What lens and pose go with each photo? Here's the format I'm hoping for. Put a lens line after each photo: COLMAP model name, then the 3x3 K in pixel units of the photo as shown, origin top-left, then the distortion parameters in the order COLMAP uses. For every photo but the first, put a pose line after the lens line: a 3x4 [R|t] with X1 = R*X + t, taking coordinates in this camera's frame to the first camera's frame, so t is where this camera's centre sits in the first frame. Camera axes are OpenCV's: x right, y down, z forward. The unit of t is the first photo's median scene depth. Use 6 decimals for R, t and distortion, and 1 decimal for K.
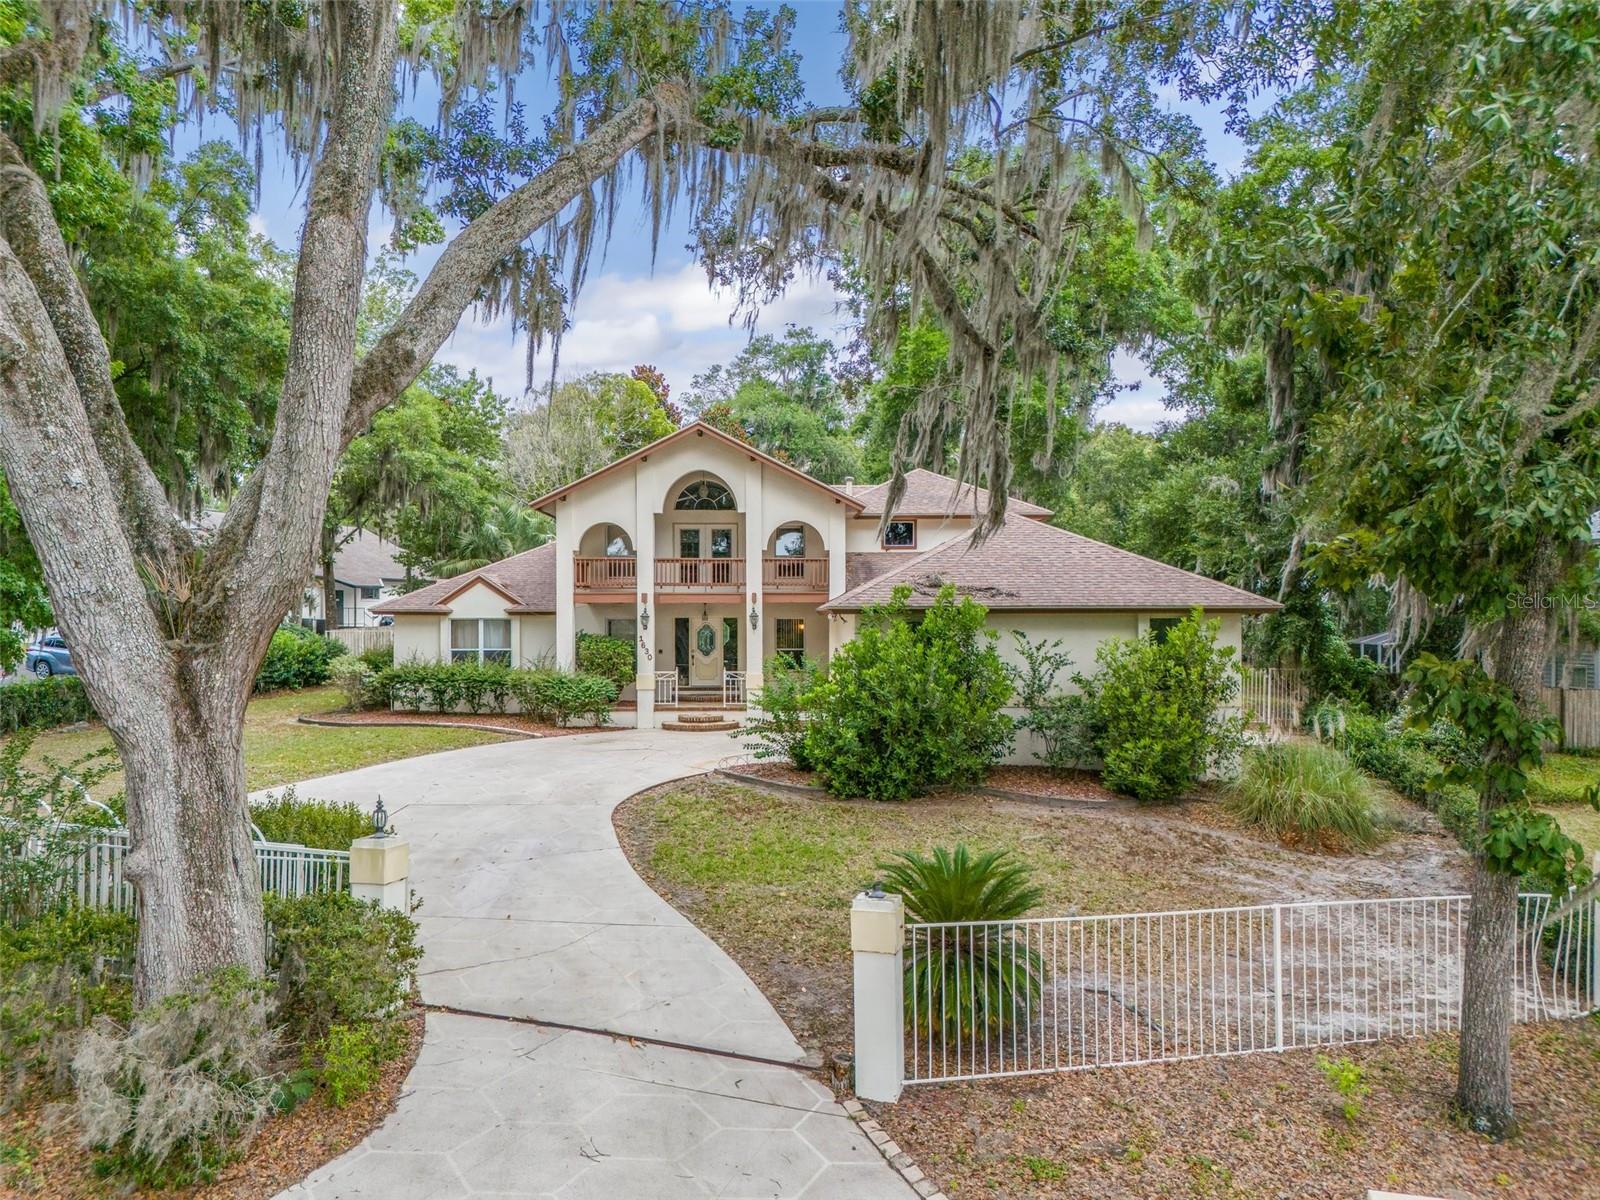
lens RADIAL K [[1181.5, 0, 800.3], [0, 1181.5, 628.5], [0, 0, 1]] dist [0.031797, -0.001211]
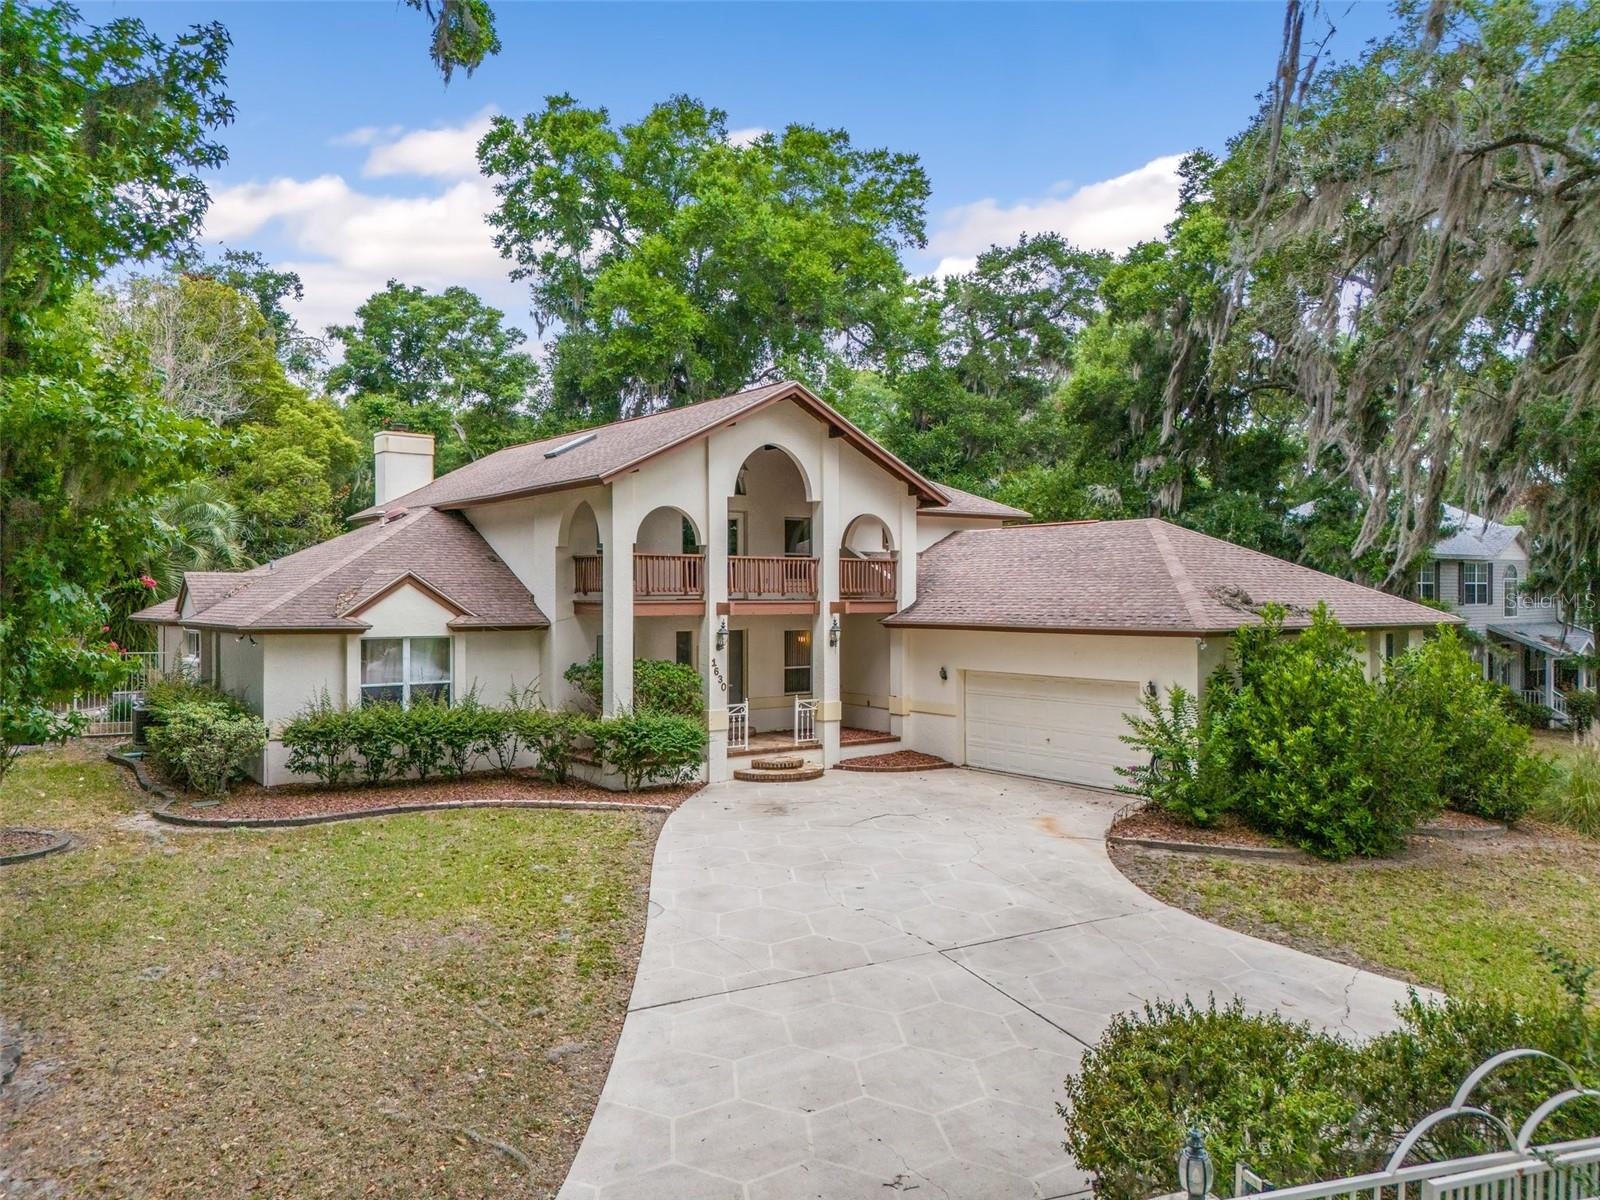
lens RADIAL K [[1193.3, 0, 804.2], [0, 1193.3, 604.3], [0, 0, 1]] dist [0.025119, -0.000723]
pose [[0.800479, -0.005145, 0.599339, -0.505871], [0.005369, 0.999985, 0.001413, -0.027353], [-0.599337, 0.002087, 0.800494, 0.332797]]
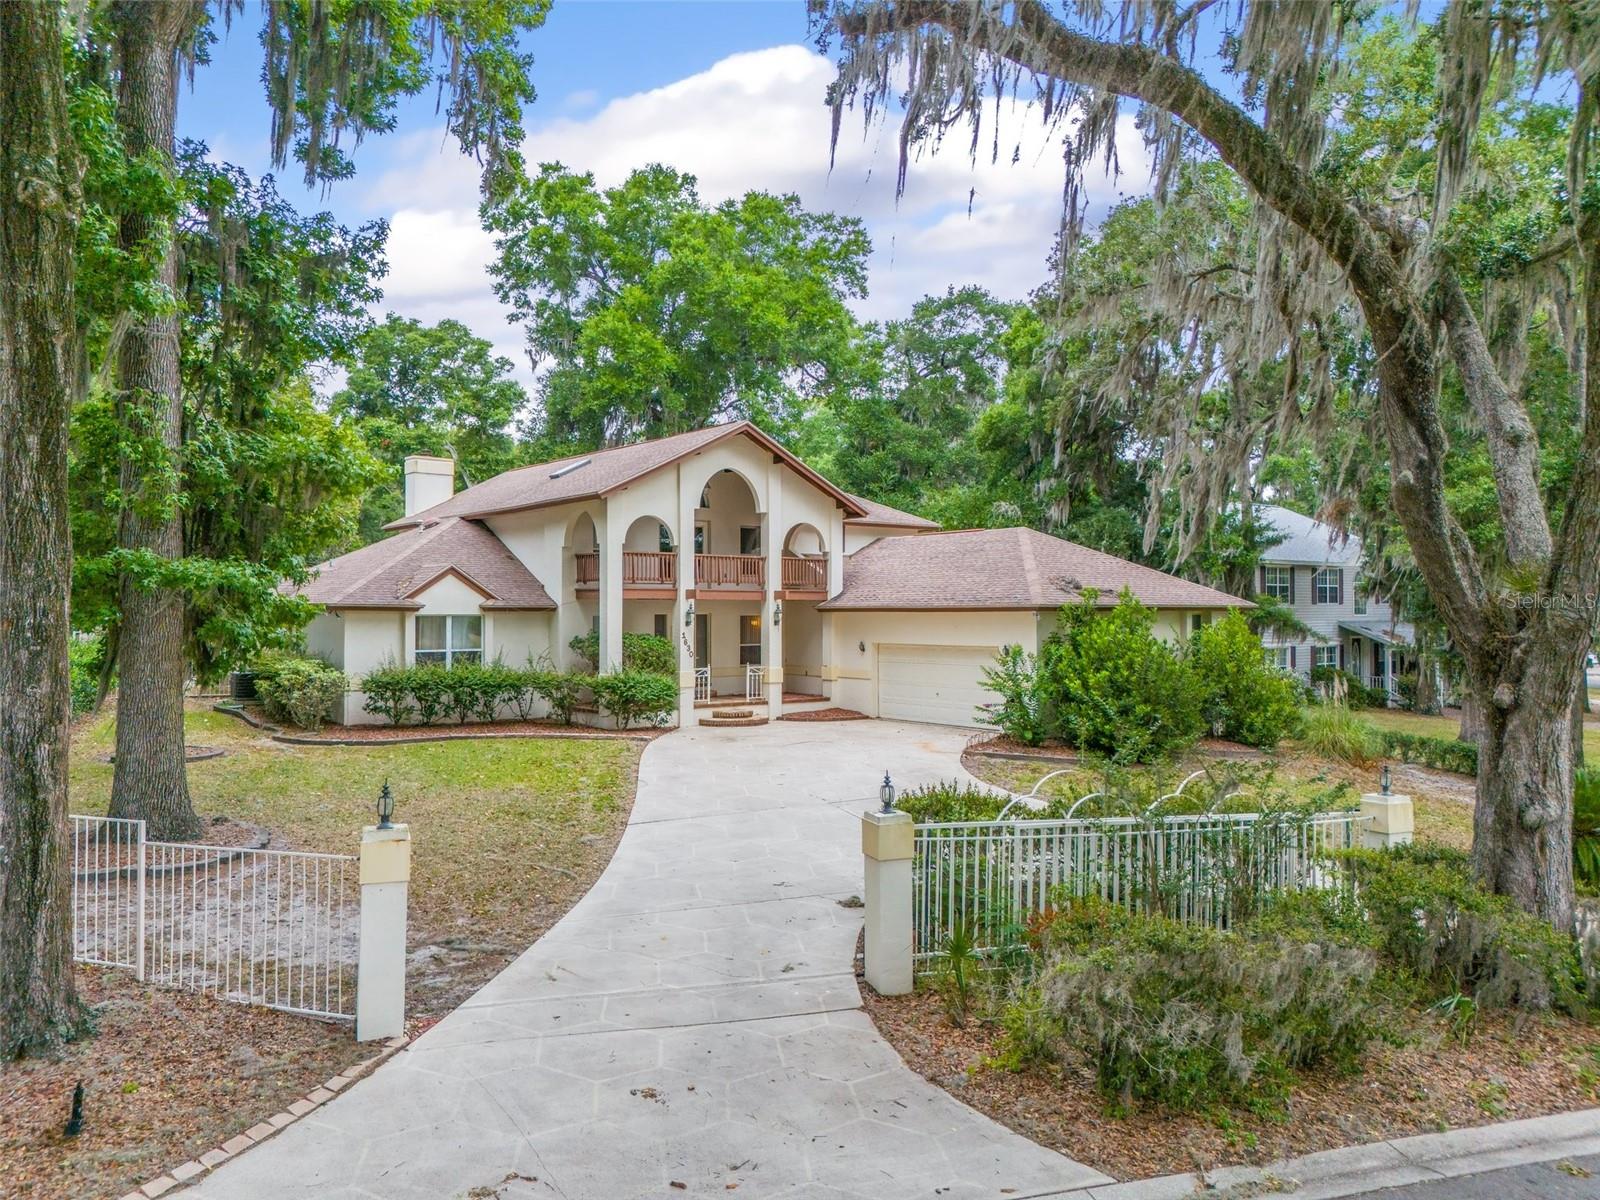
lens RADIAL K [[1181.5, 0, 800.3], [0, 1181.5, 628.5], [0, 0, 1]] dist [0.031797, -0.001211]
pose [[0.788729, -0.007765, 0.614693, -0.617832], [0.004309, 0.999965, 0.007102, -0.003640], [-0.614727, -0.002953, 0.788735, 0.151429]]
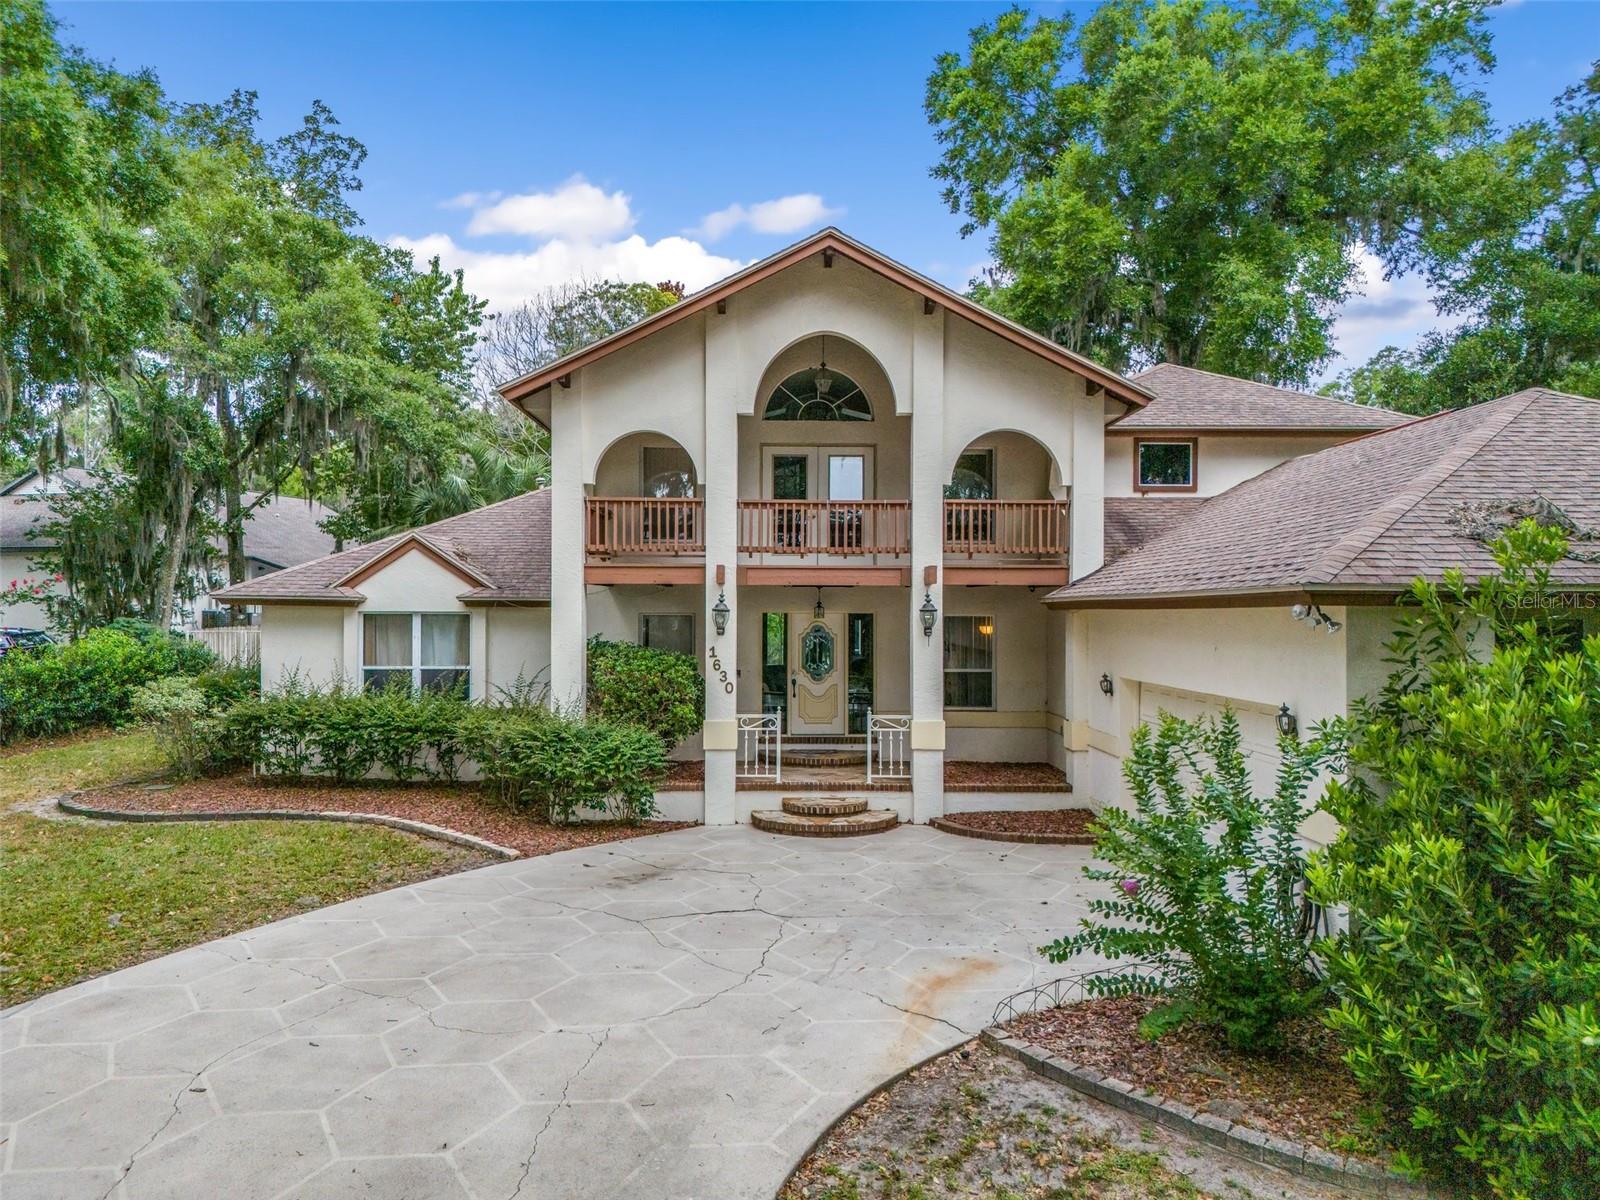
lens RADIAL K [[1182.6, 0, 820.1], [0, 1182.6, 605.1], [0, 0, 1]] dist [0.033001, 0.003693]
pose [[0.999807, 0.004739, 0.019080, -0.090420], [-0.004453, 0.999878, -0.014995, -0.004426], [-0.019149, 0.014907, 0.999706, 0.440630]]
